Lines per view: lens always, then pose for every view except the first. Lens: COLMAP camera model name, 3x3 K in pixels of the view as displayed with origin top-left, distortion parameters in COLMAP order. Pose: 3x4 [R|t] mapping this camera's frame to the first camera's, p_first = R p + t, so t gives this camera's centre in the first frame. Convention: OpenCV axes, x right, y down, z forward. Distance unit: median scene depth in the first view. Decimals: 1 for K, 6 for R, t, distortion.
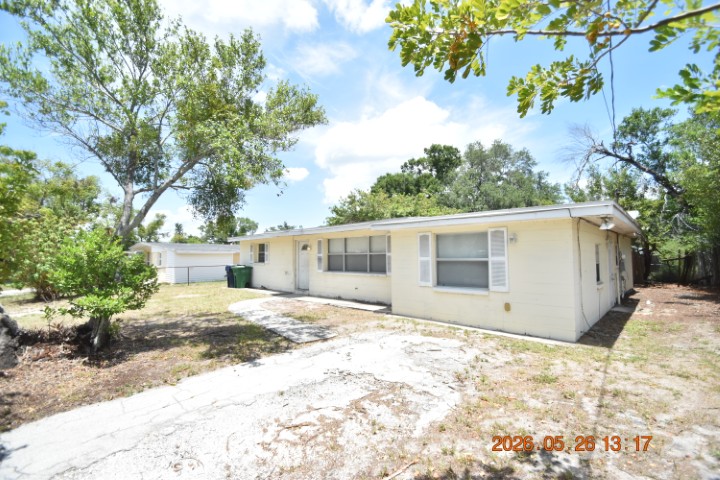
lens RADIAL K [[317.1, 0, 360.0], [0, 317.1, 243.3], [0, 0, 1]] dist [0.020435, -0.017948]
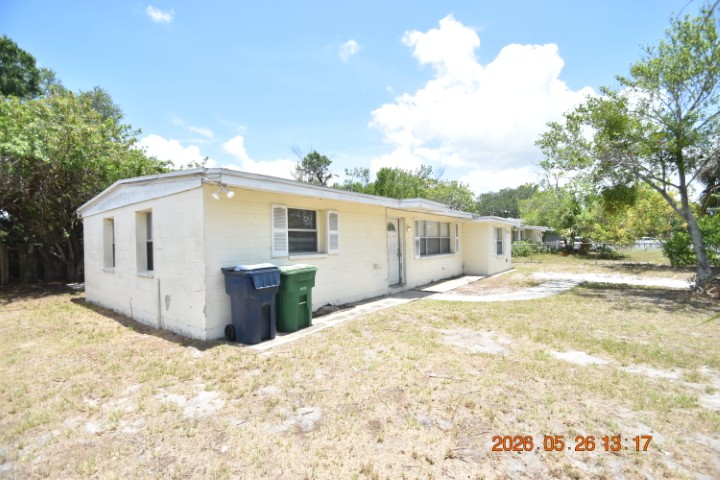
lens RADIAL K [[317.1, 0, 360.0], [0, 317.1, 243.3], [0, 0, 1]] dist [0.020435, -0.017948]
pose [[-0.111055, 0.001670, 0.993813, -0.953185], [-0.029040, 0.999566, -0.004925, 0.060621], [-0.993390, -0.029407, -0.110958, 1.260190]]
